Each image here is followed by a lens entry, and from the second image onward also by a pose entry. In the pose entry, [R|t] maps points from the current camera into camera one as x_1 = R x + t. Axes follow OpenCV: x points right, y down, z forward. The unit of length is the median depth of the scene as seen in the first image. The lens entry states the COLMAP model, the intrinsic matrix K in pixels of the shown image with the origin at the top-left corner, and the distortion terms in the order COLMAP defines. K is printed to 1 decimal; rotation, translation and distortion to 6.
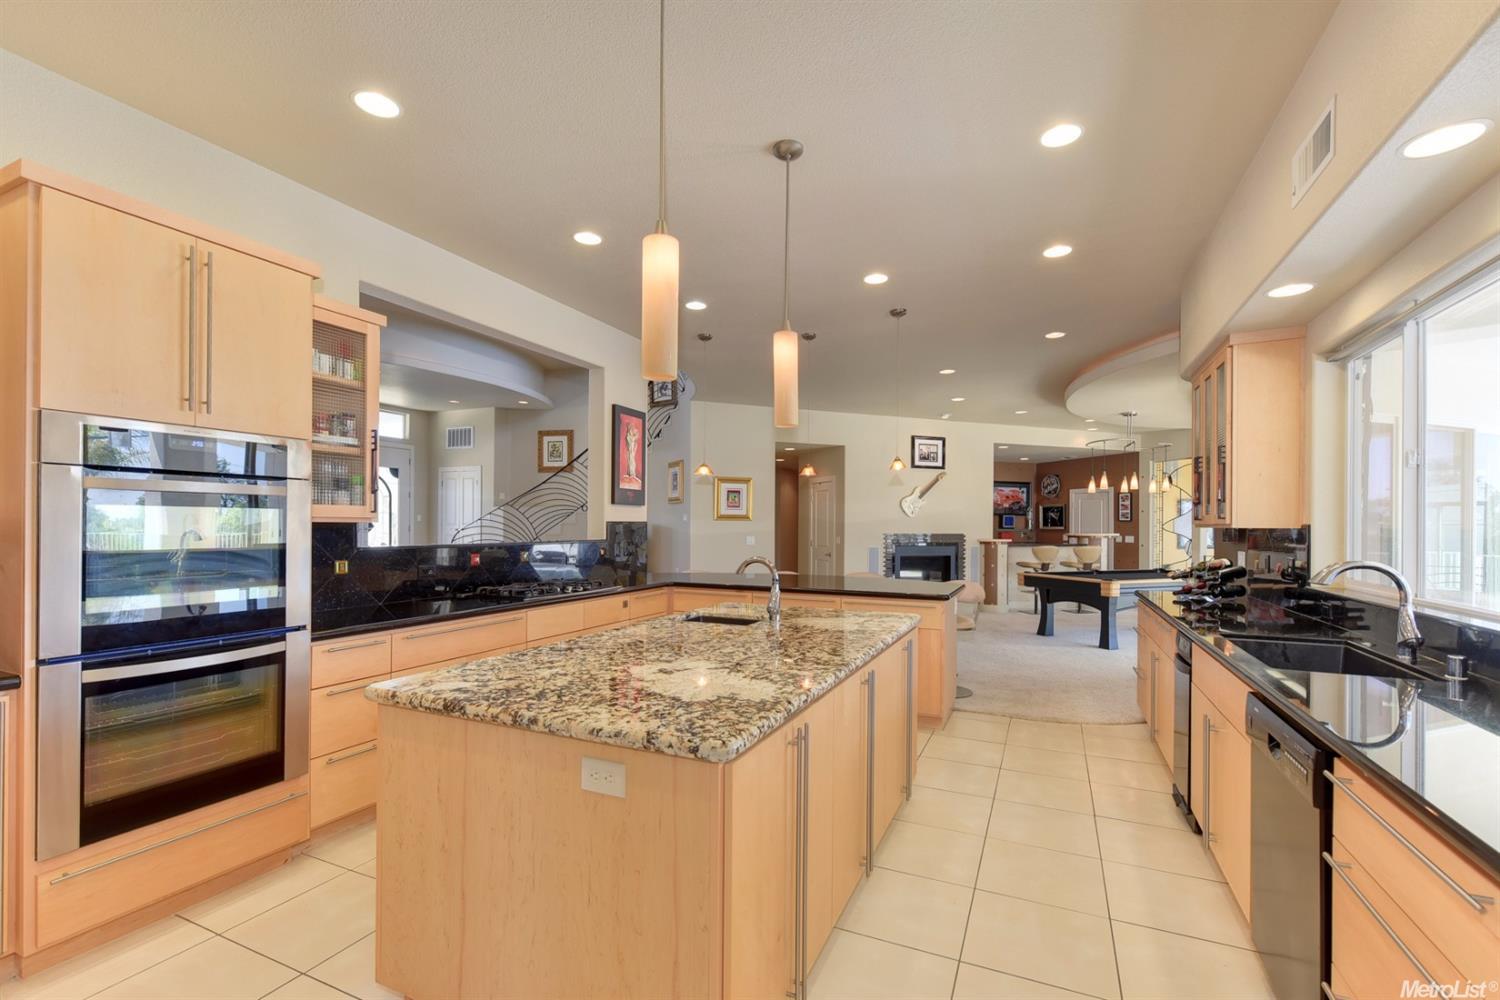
lens RADIAL K [[658.9, 0, 761.5], [0, 658.9, 527.4], [0, 0, 1]] dist [0.002986, 0.000071]
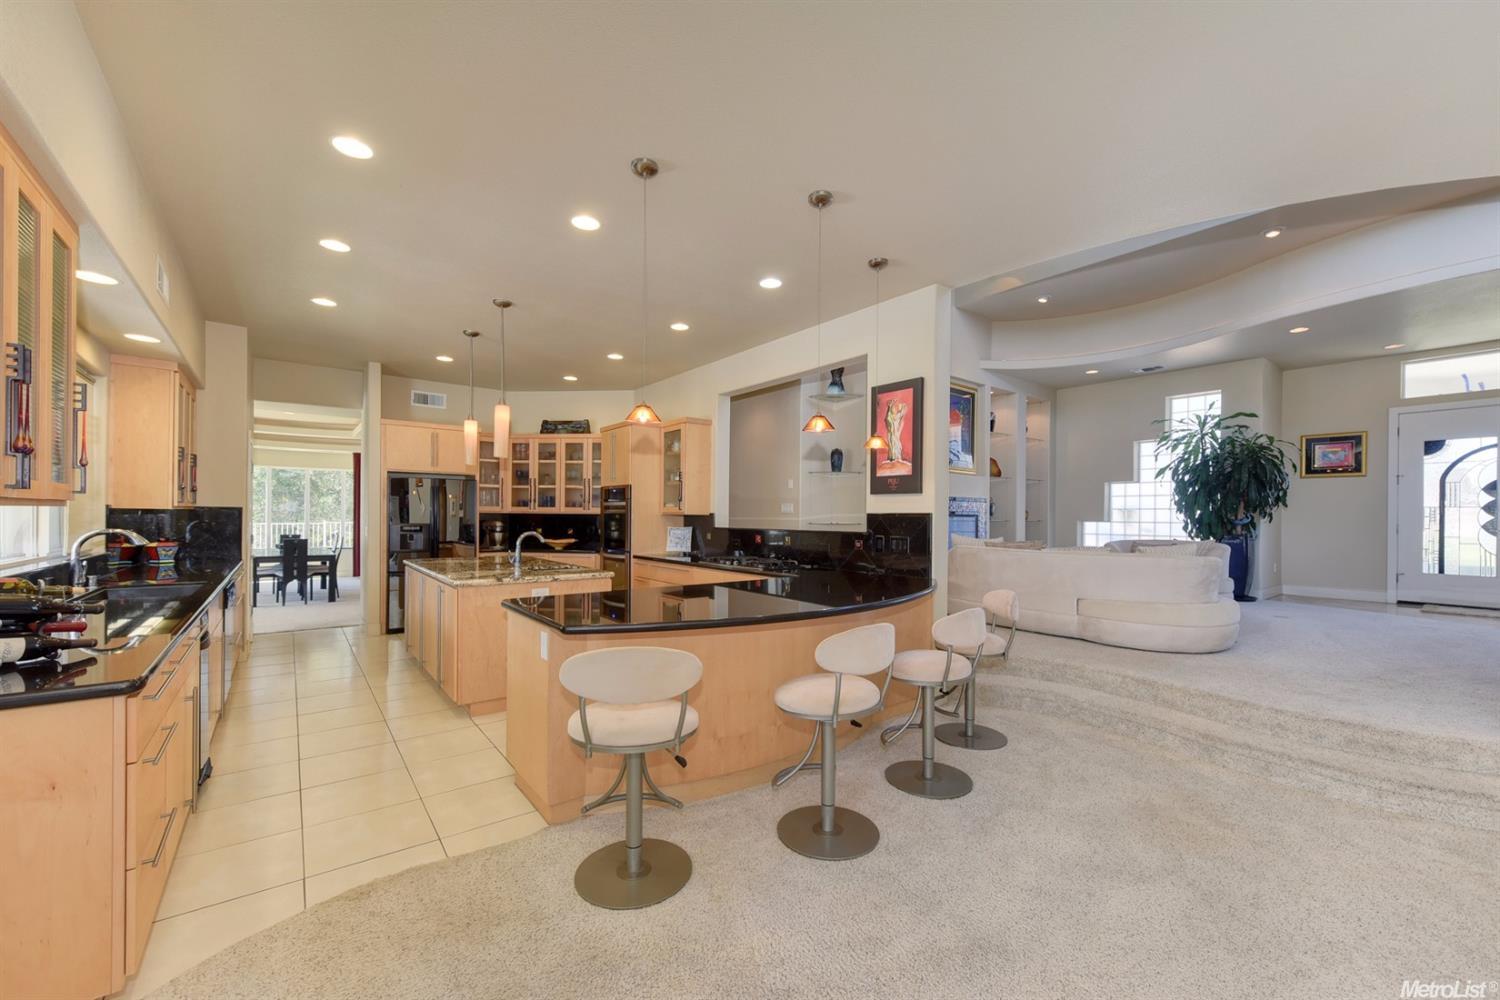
lens RADIAL K [[586.2, 0, 755.6], [0, 586.2, 513.9], [0, 0, 1]] dist [0.003529, 0.000399]
pose [[-0.480162, -0.006734, -0.877154, 0.303834], [-0.007450, 0.999966, -0.003598, -0.001632], [0.877148, 0.004807, -0.480196, 0.649441]]
